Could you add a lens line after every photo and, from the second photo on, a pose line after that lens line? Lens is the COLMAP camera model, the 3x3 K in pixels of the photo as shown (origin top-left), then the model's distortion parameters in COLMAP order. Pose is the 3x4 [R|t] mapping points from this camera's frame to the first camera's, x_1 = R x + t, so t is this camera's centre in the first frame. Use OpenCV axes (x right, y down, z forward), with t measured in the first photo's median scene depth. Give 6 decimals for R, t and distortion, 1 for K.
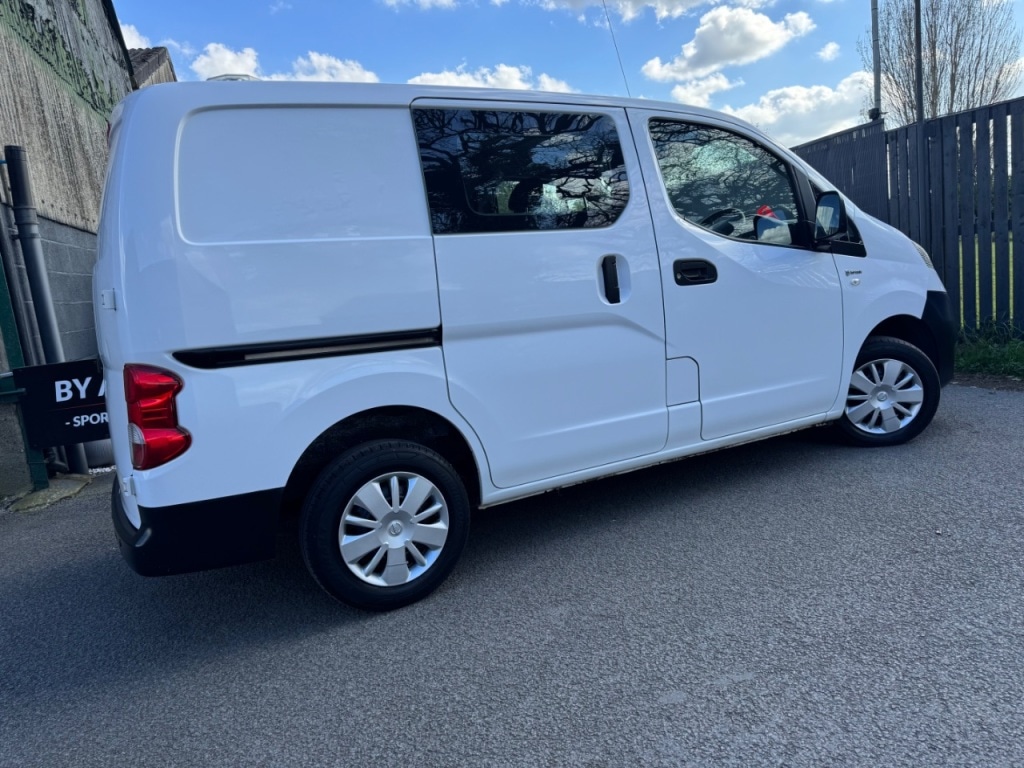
lens RADIAL K [[722.2, 0, 503.7], [0, 722.2, 377.8], [0, 0, 1]] dist [0.041342, -0.048124]
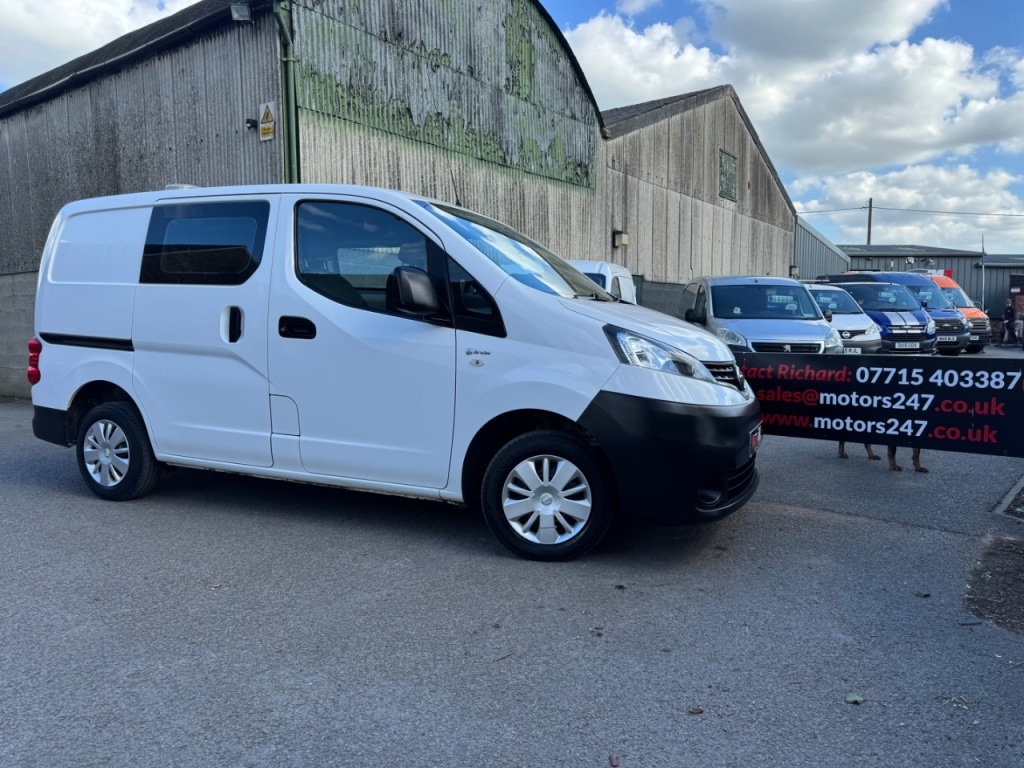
lens RADIAL K [[722.2, 0, 509.2], [0, 722.2, 384.8], [0, 0, 1]] dist [0.041342, -0.048124]
pose [[0.605869, 0.183165, -0.774192, 1.432647], [-0.178232, 0.979651, 0.092293, -0.229306], [0.775343, 0.082068, 0.626185, 0.539763]]
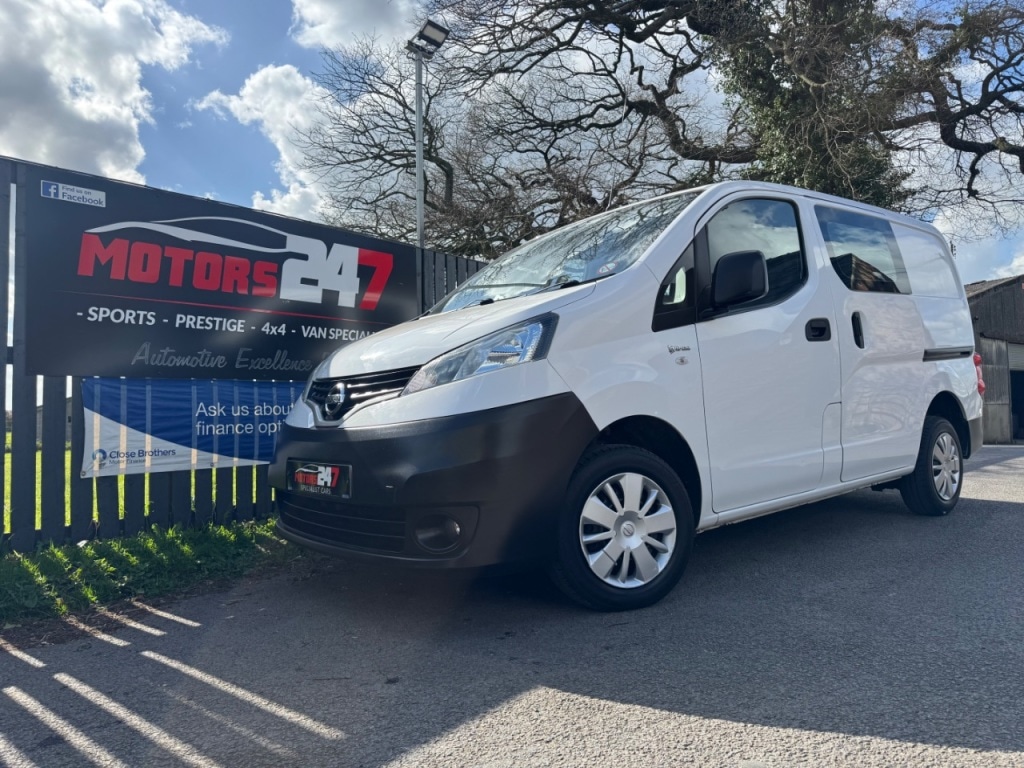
lens RADIAL K [[722.2, 0, 515.6], [0, 722.2, 383.6], [0, 0, 1]] dist [0.041342, -0.048124]
pose [[-0.251506, 0.167213, 0.953302, 0.136919], [0.184661, 0.975159, -0.122329, -0.064132], [-0.950076, 0.145272, -0.276137, 1.312590]]
